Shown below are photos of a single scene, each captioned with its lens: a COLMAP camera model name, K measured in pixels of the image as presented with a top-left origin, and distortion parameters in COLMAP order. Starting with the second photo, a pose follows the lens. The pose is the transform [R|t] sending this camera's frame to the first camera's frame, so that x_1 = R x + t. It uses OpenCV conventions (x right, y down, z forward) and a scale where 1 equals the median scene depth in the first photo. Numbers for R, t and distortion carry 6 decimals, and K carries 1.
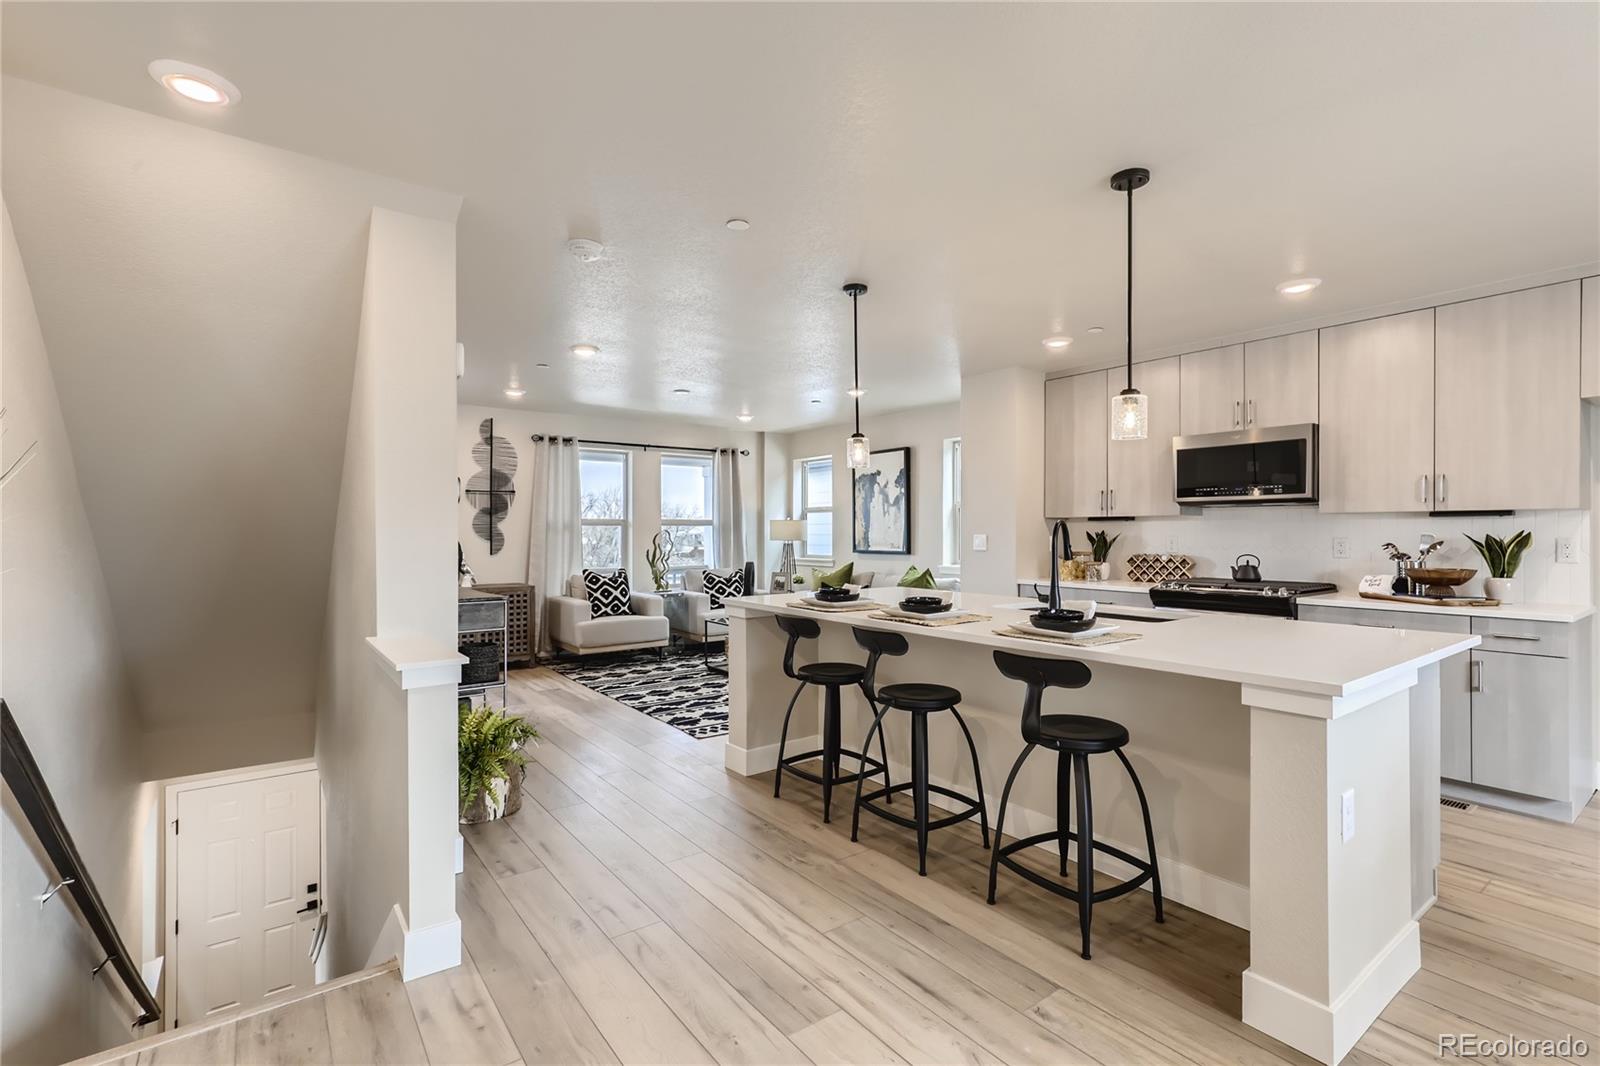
lens RADIAL K [[732.6, 0, 795.2], [0, 732.6, 529.2], [0, 0, 1]] dist [0.002235, 0.000329]
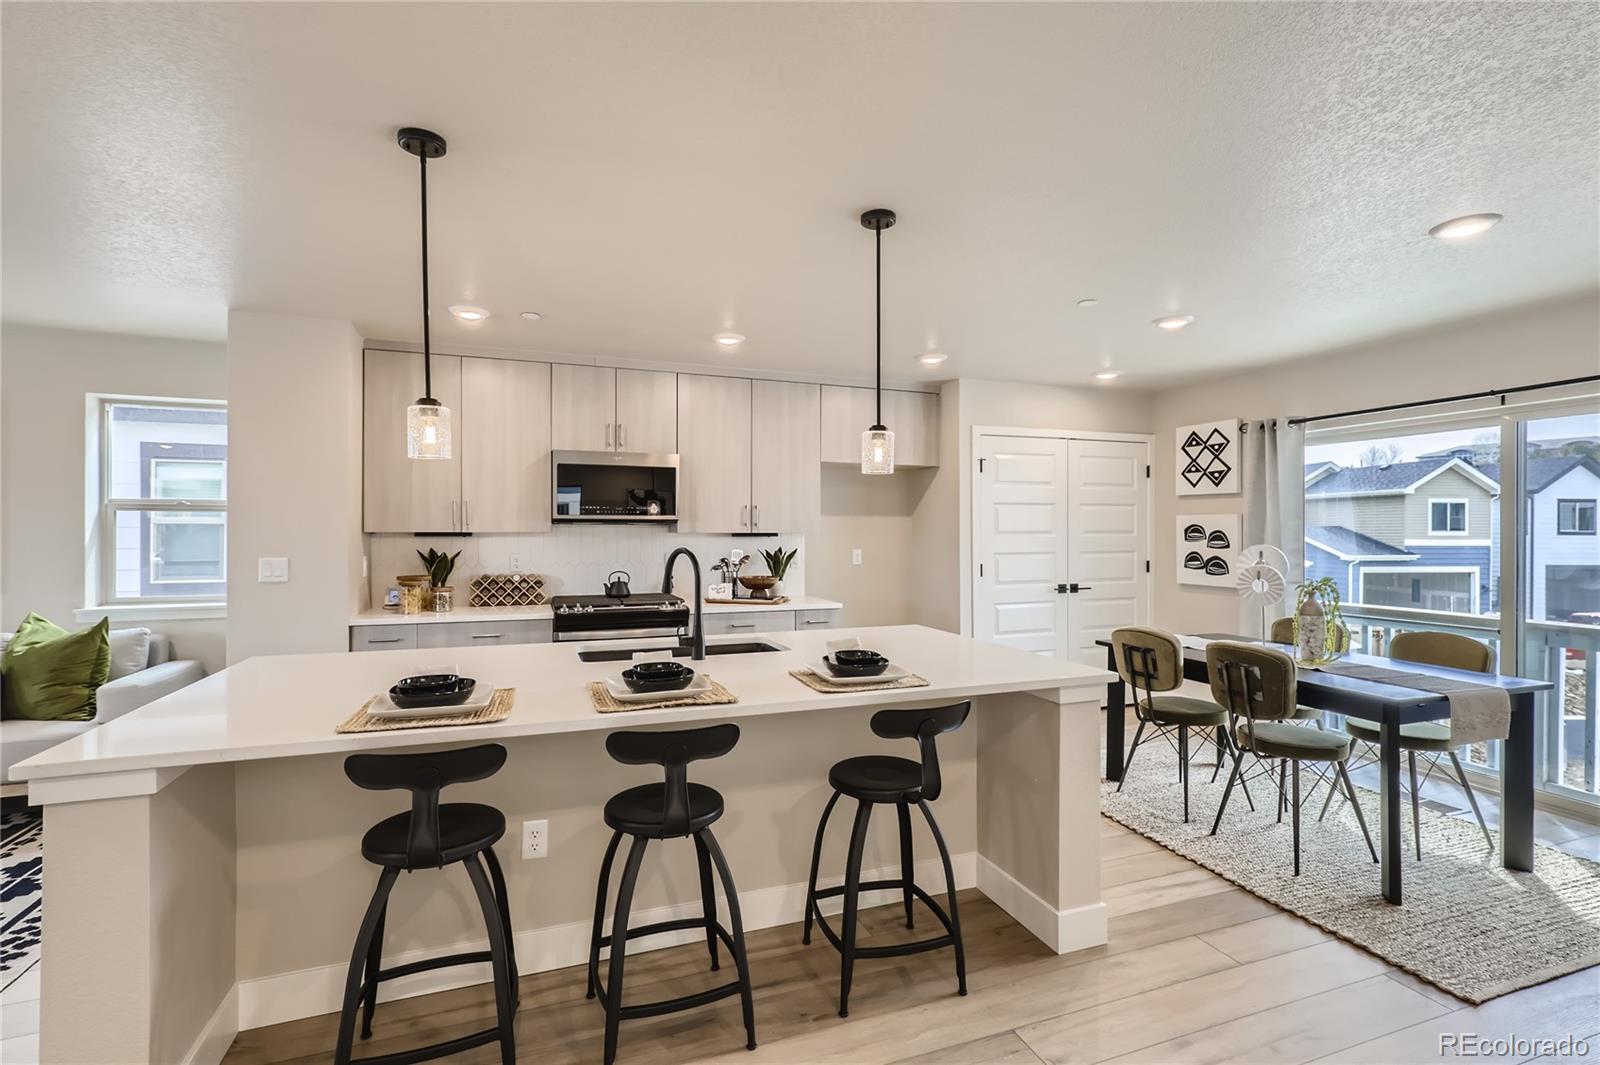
lens RADIAL K [[722.0, 0, 793.5], [0, 722.0, 534.9], [0, 0, 1]] dist [-0.003142, 0.000650]
pose [[0.282143, 0.002038, 0.959370, -0.188364], [-0.001979, 0.999997, -0.001542, -0.010232], [-0.959370, -0.001464, 0.282146, 0.295320]]
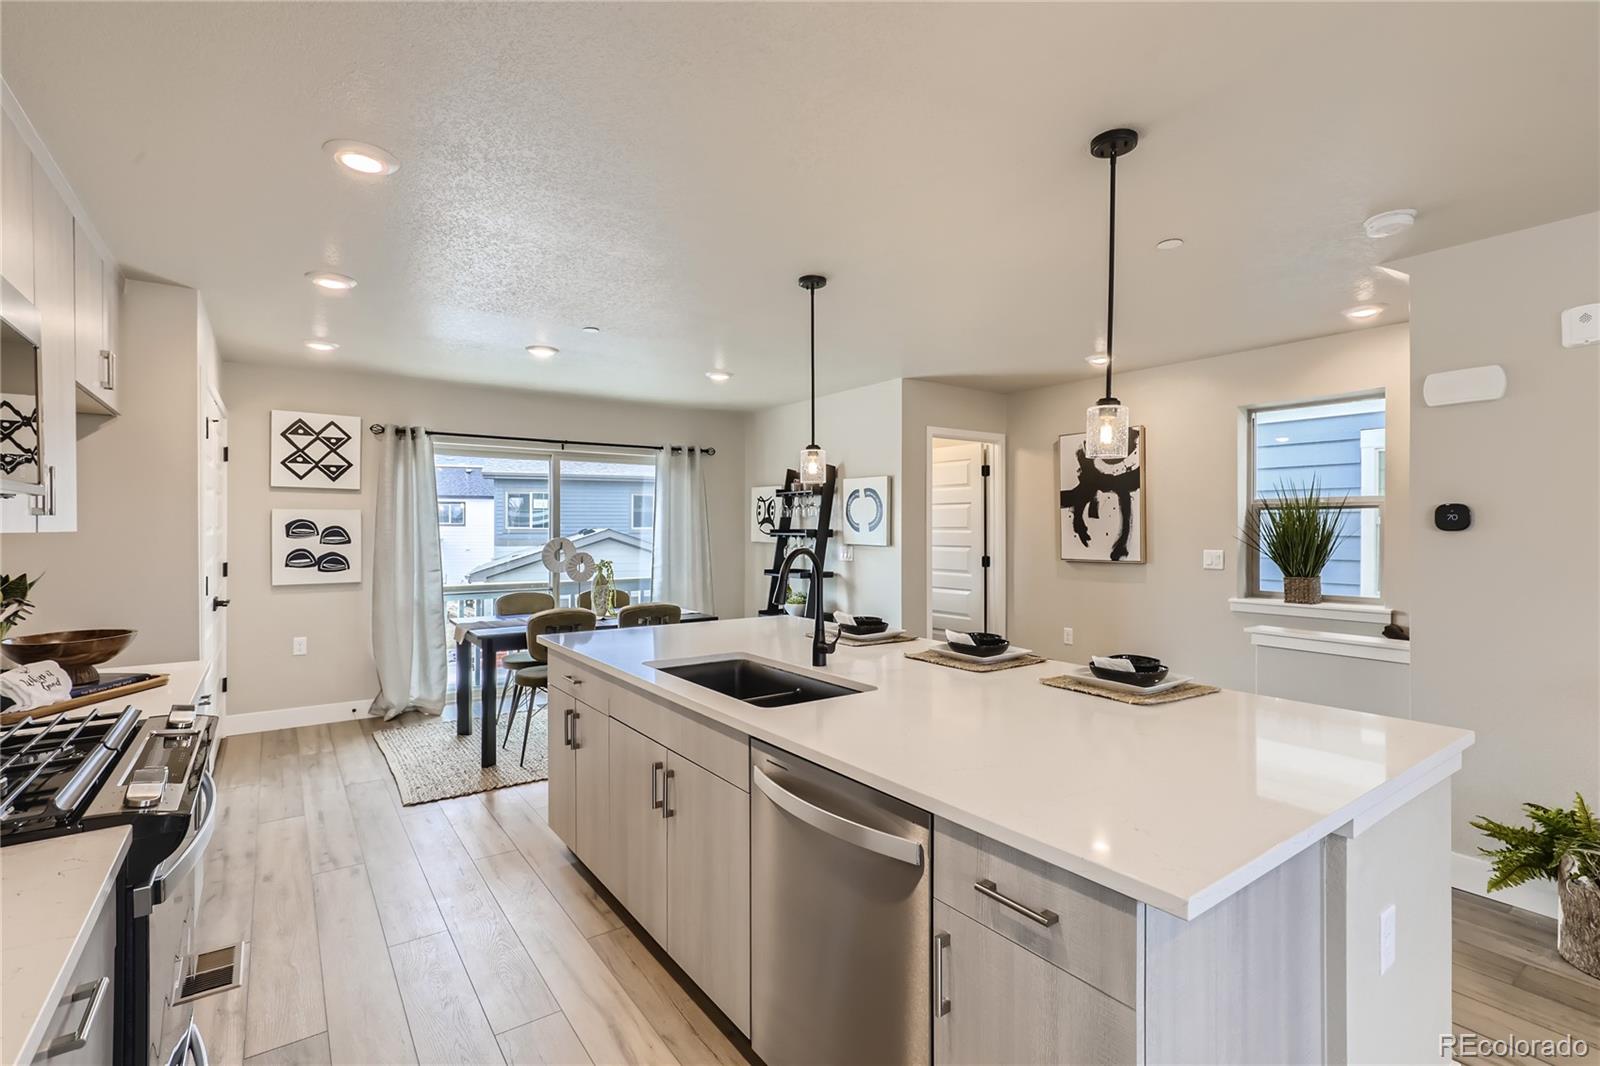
lens RADIAL K [[732.6, 0, 795.2], [0, 732.6, 529.2], [0, 0, 1]] dist [0.002235, 0.000329]
pose [[-0.999724, 0.005055, 0.022956, 0.159558], [0.005148, 0.999979, 0.004003, -0.014073], [-0.022935, 0.004120, -0.999728, 0.805029]]
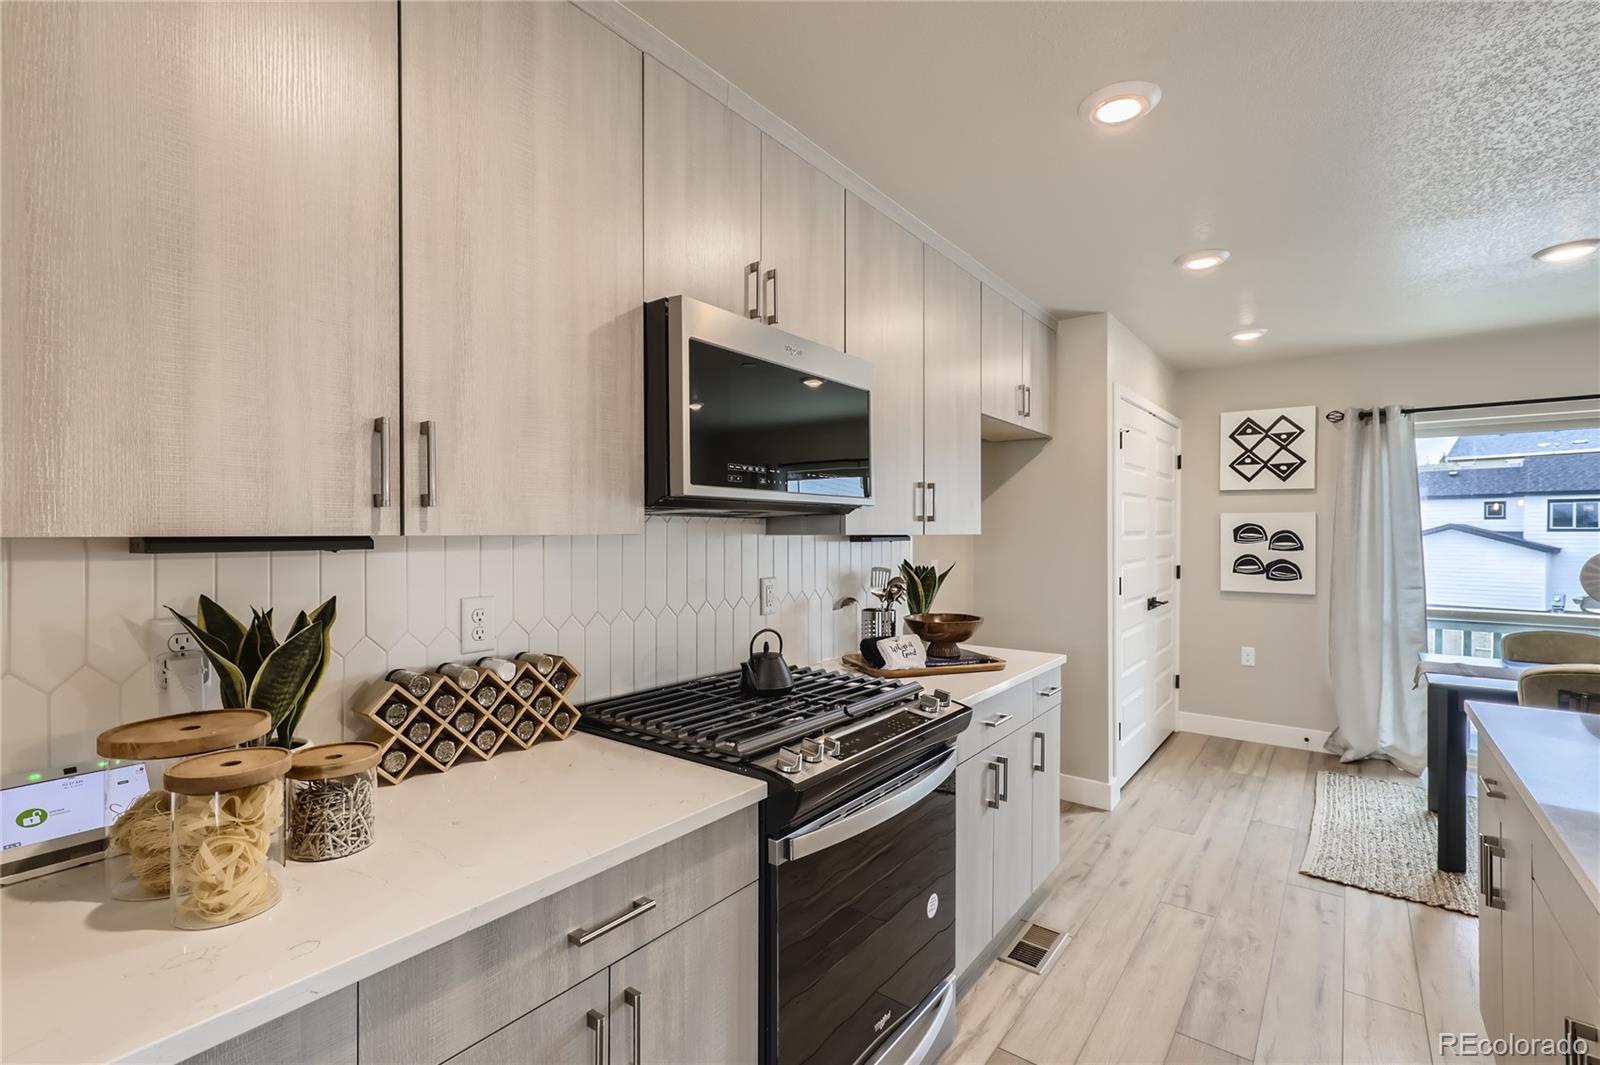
lens RADIAL K [[722.0, 0, 793.5], [0, 722.0, 534.9], [0, 0, 1]] dist [-0.003142, 0.000650]
pose [[-0.270048, 0.001267, 0.962846, 0.127910], [0.001432, 0.999999, -0.000914, -0.012745], [-0.962846, 0.001132, -0.270050, 0.689234]]
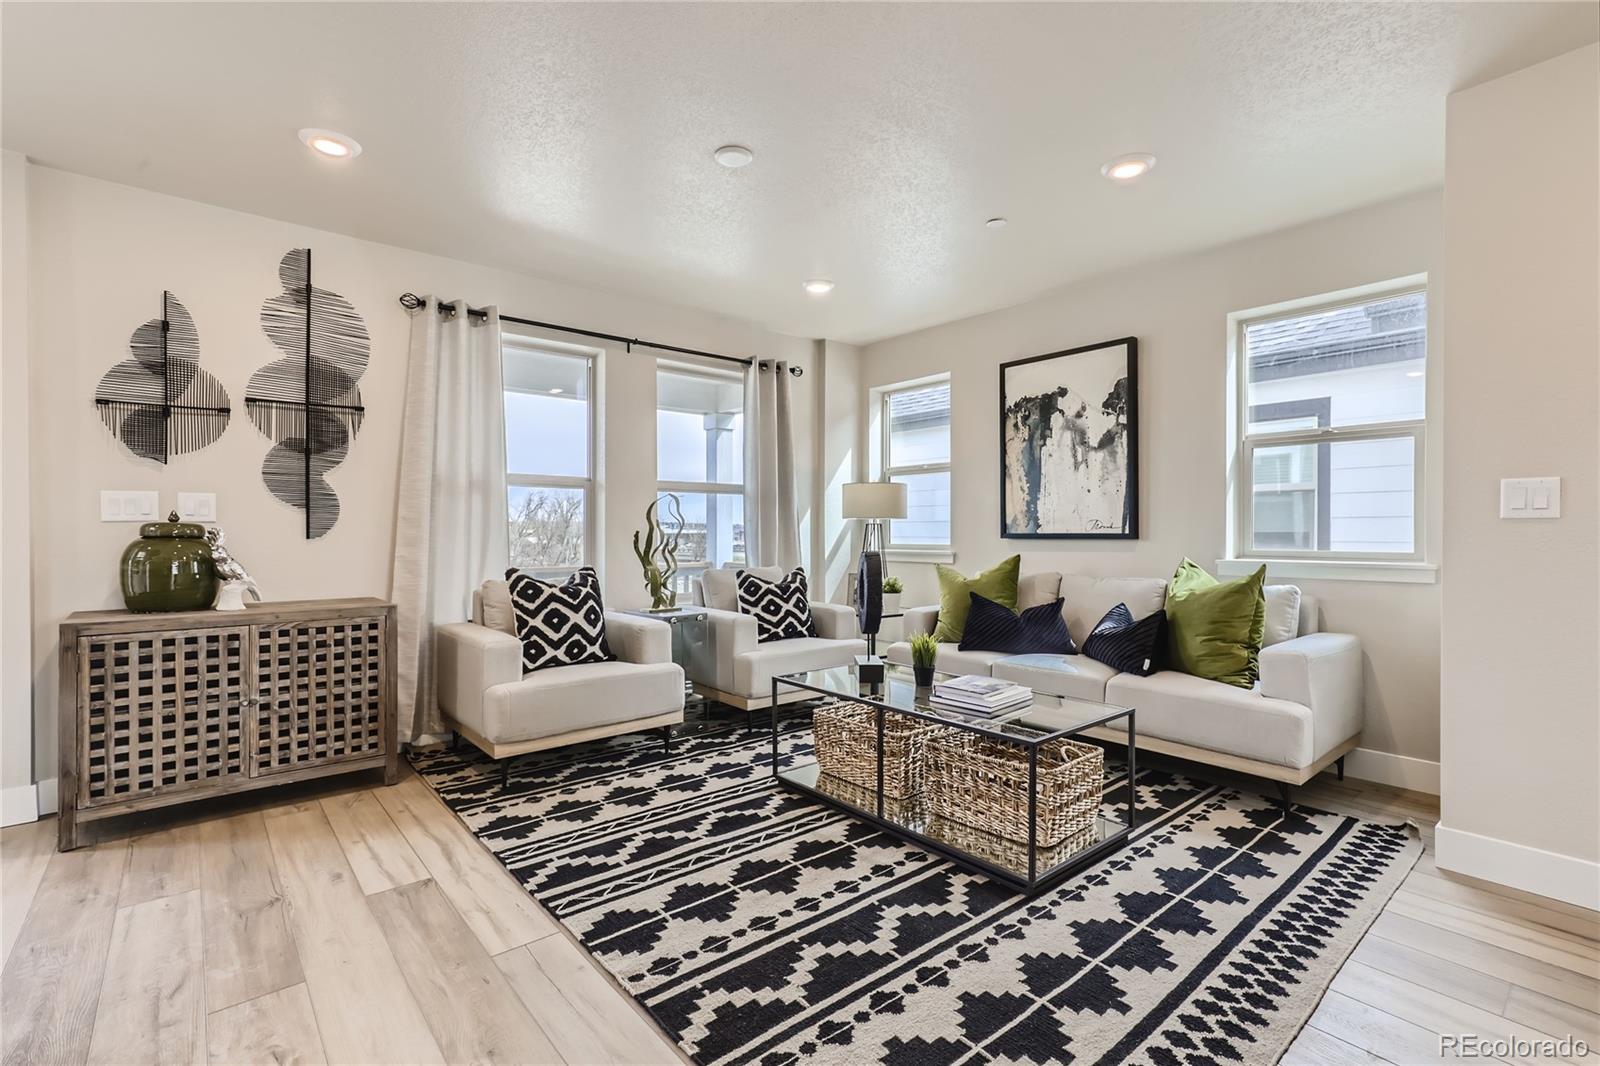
lens RADIAL K [[722.0, 0, 793.5], [0, 722.0, 535.4], [0, 0, 1]] dist [-0.003142, 0.000650]
pose [[0.998074, 0.000510, 0.062027, -0.130641], [-0.000866, 0.999983, 0.005714, 0.029804], [-0.062023, -0.005757, 0.998058, 0.514637]]
